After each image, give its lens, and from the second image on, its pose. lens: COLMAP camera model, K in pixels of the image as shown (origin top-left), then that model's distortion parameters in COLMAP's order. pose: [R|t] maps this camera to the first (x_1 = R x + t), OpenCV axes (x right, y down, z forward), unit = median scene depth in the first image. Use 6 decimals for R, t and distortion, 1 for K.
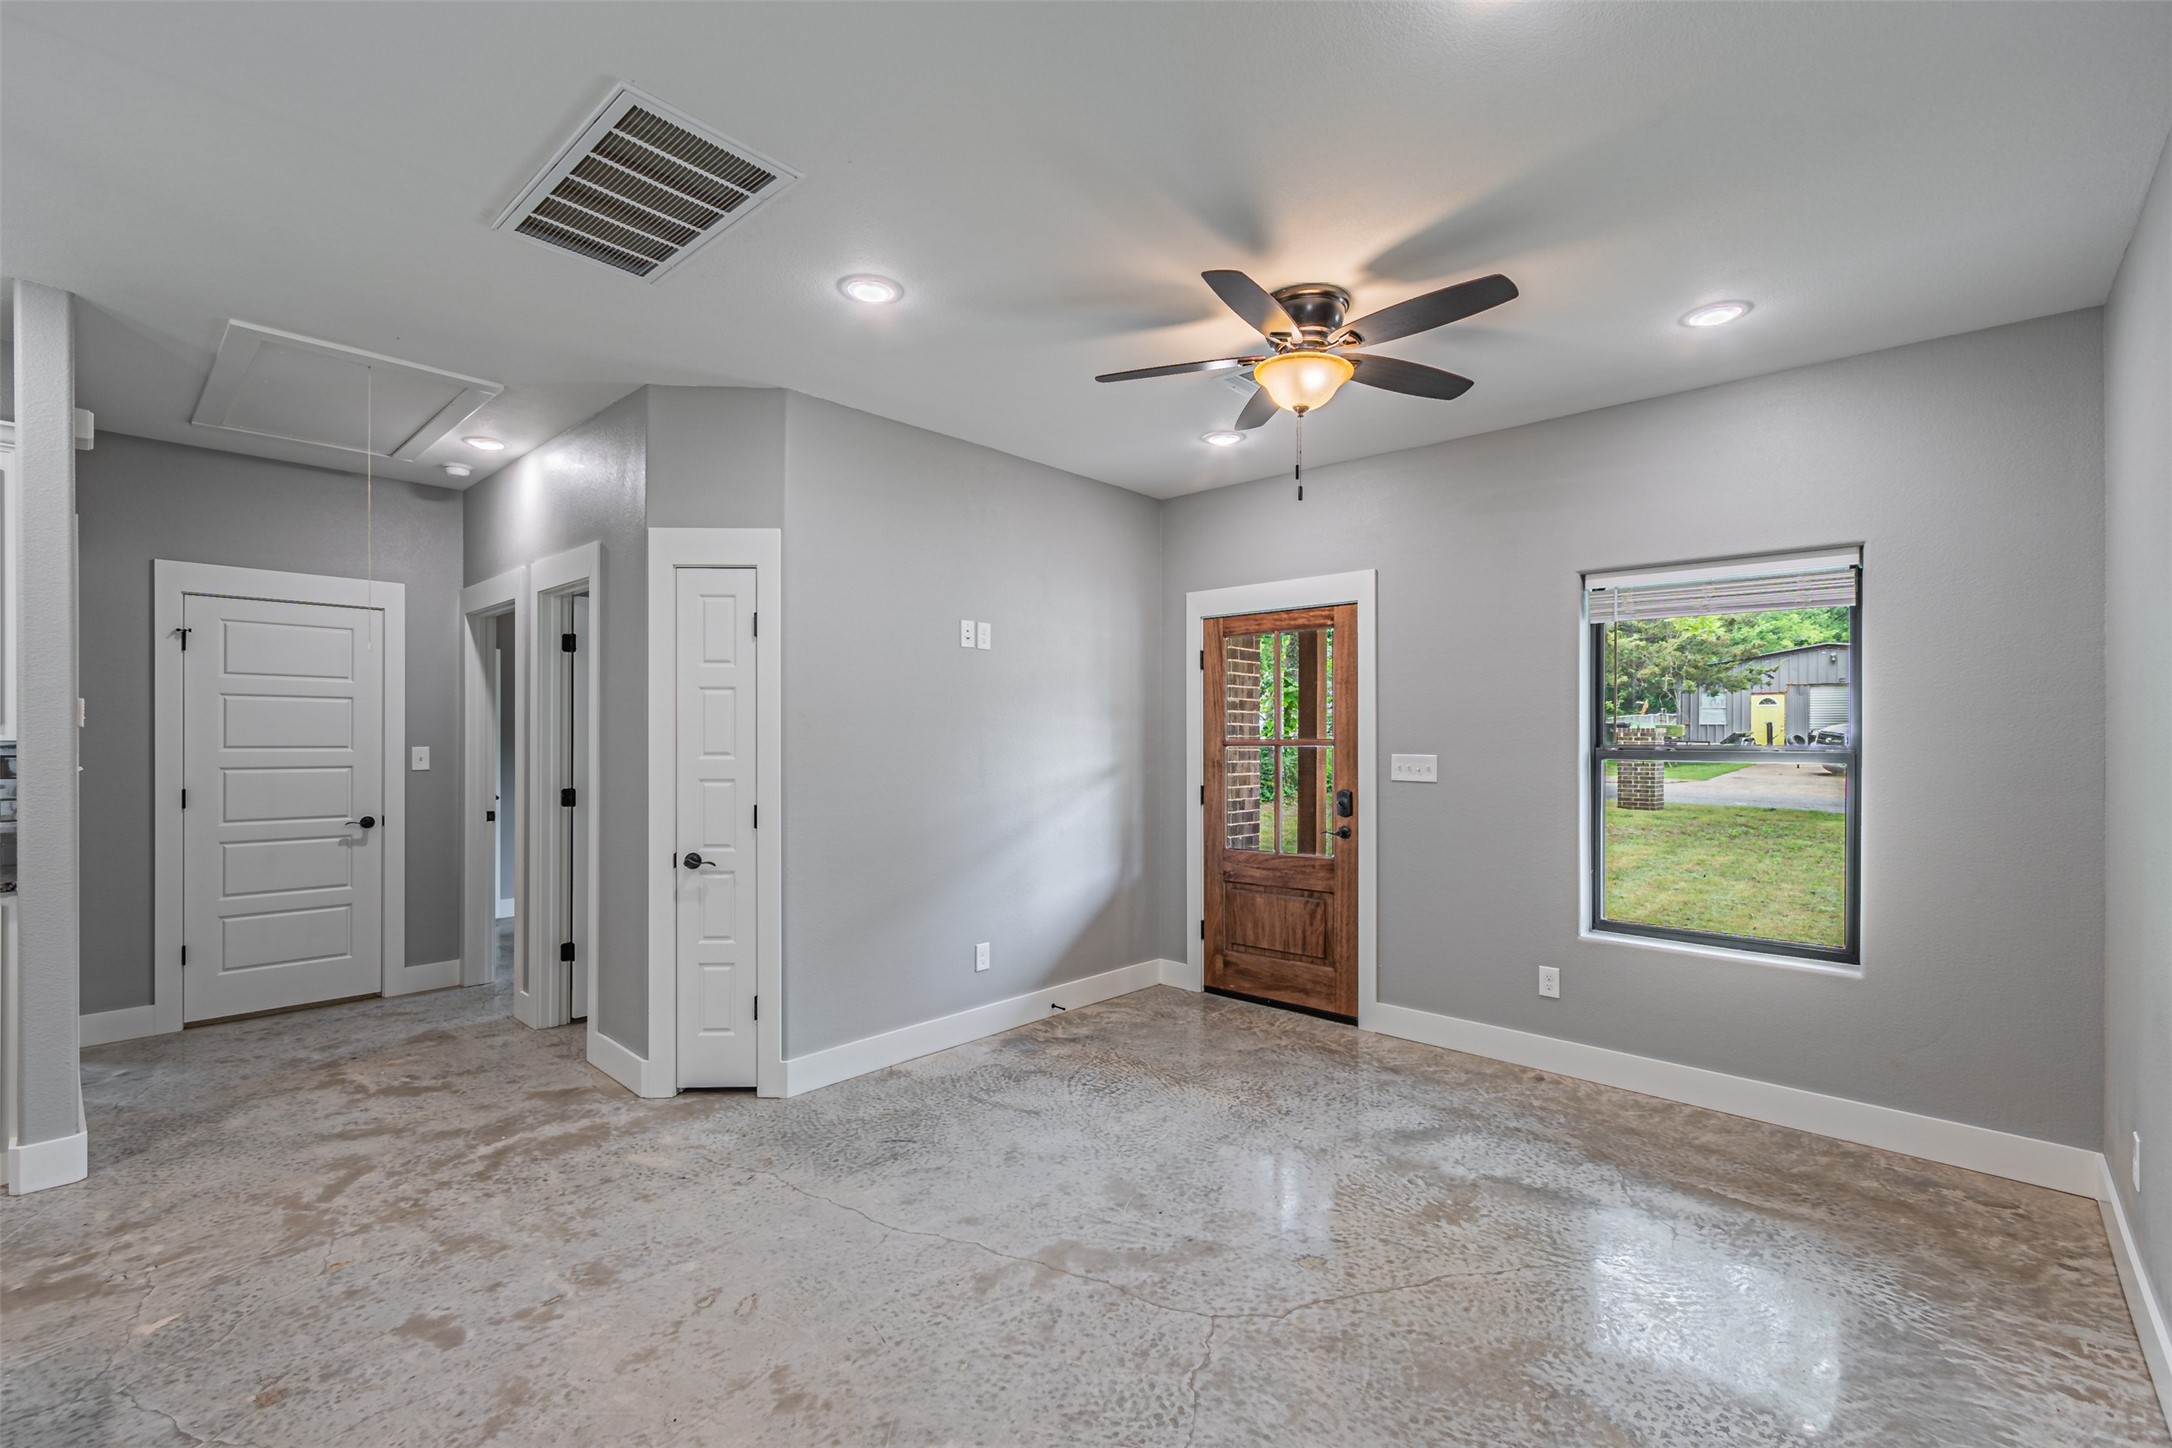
lens RADIAL K [[937.9, 0, 1072.5], [0, 937.9, 719.7], [0, 0, 1]] dist [0.004283, -0.000688]
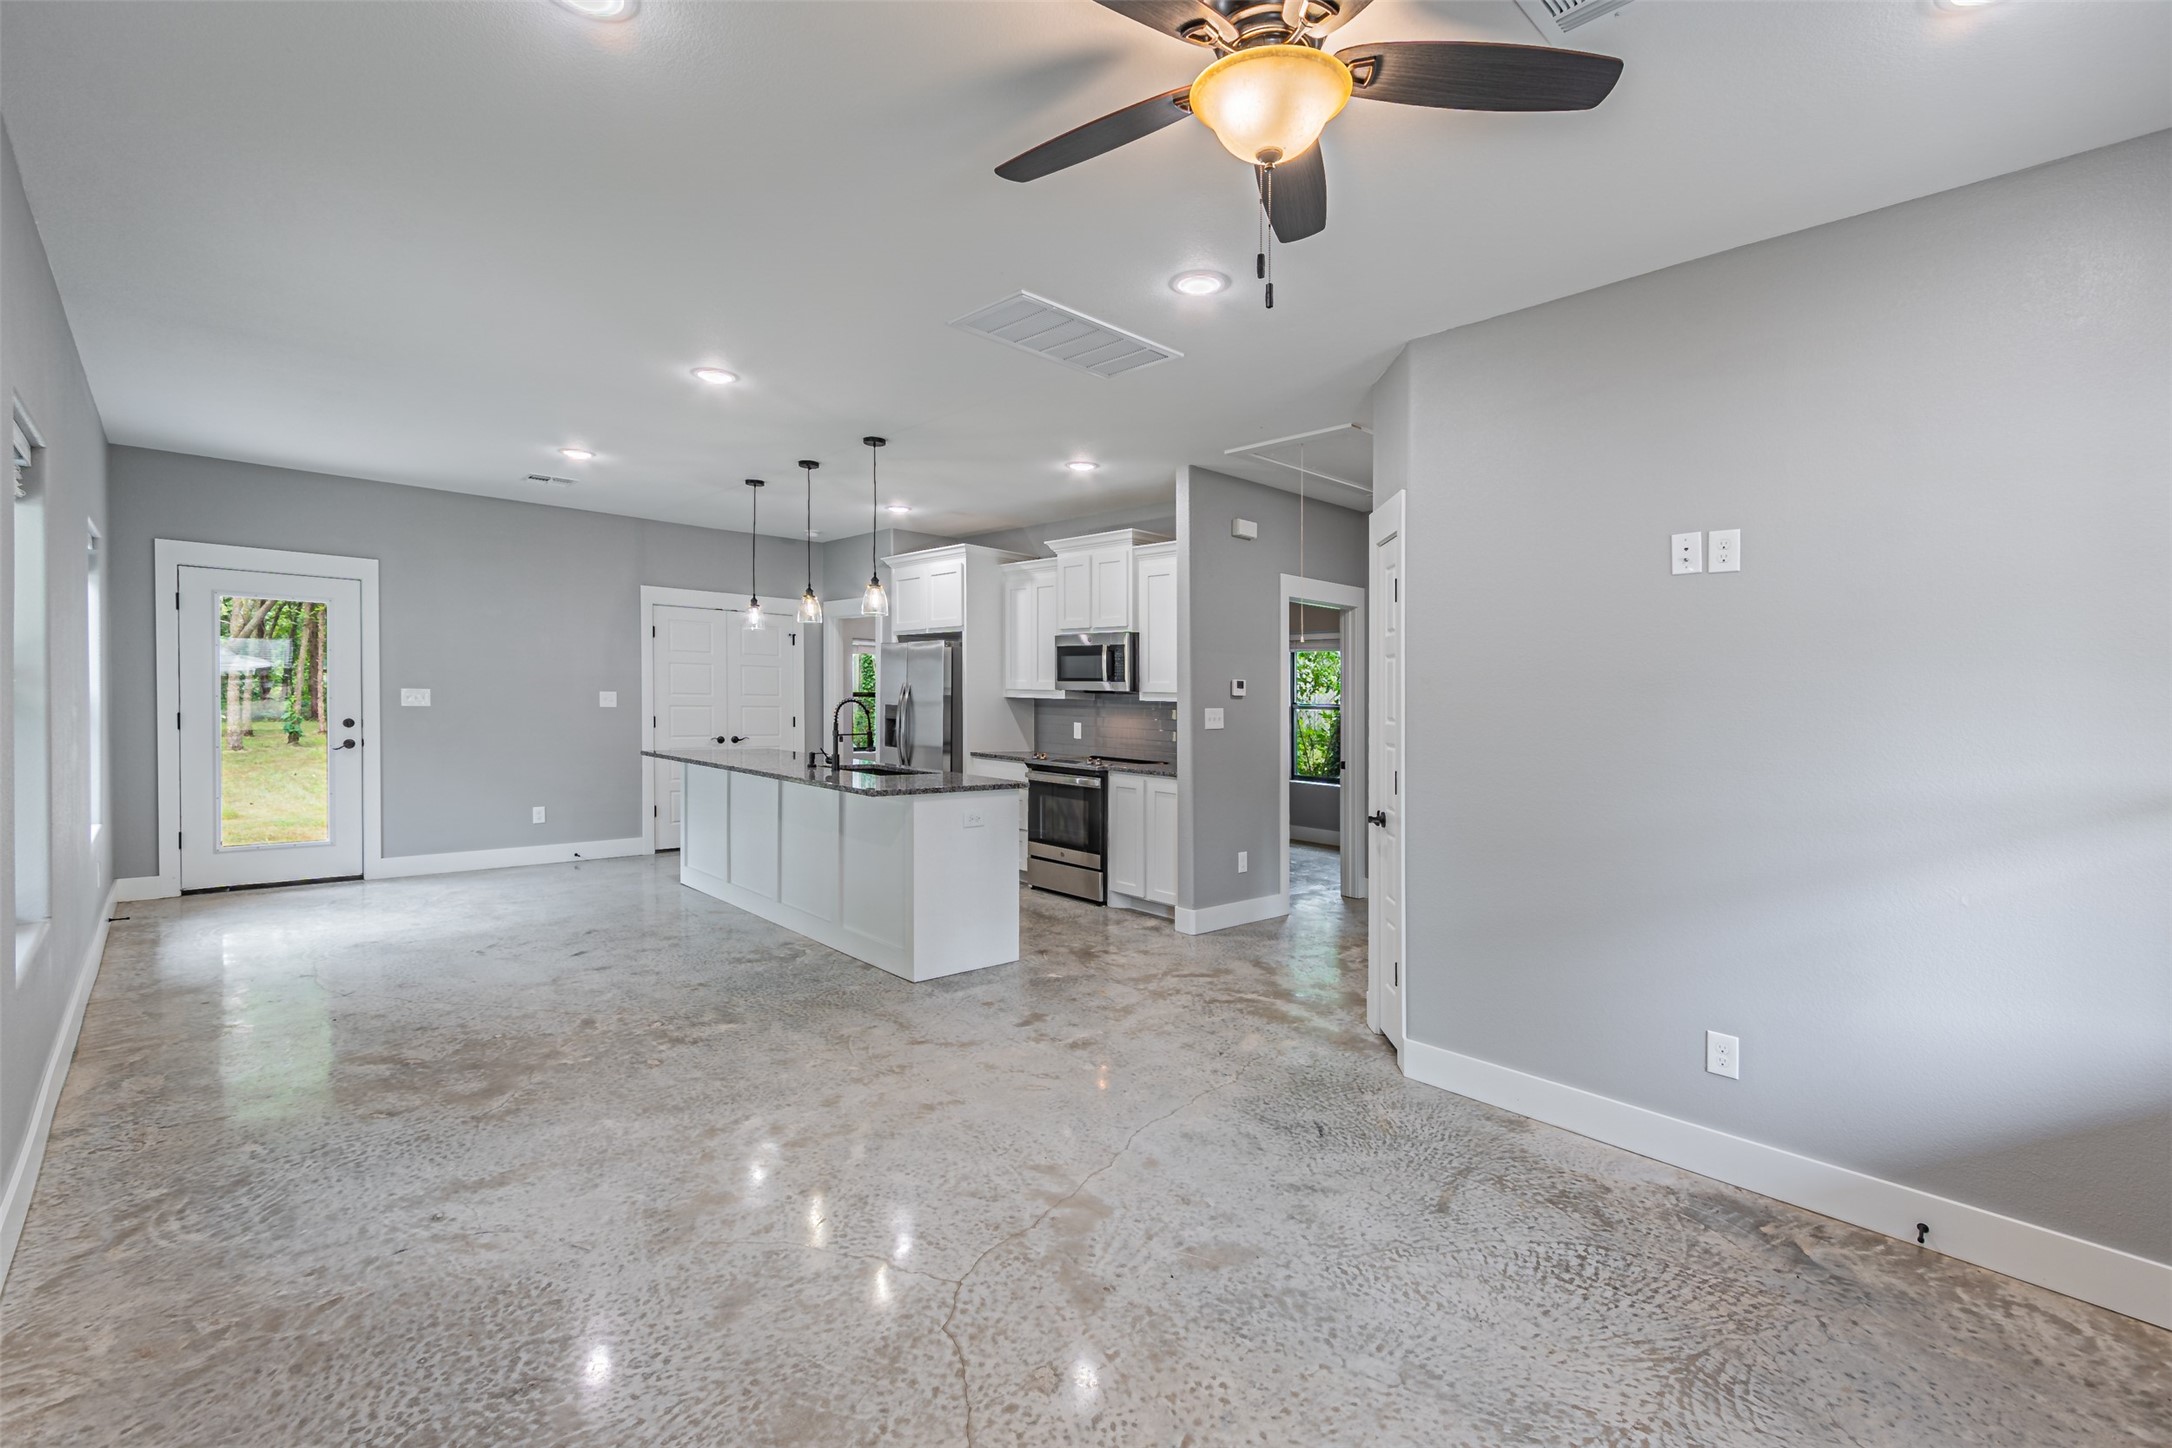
lens RADIAL K [[937.9, 0, 1077.3], [0, 937.9, 712.7], [0, 0, 1]] dist [0.004283, -0.000688]
pose [[-0.058518, 0.011817, -0.998216, 0.800738], [-0.007533, 0.999896, 0.012278, 0.022582], [0.998258, 0.008239, -0.058423, 0.847893]]
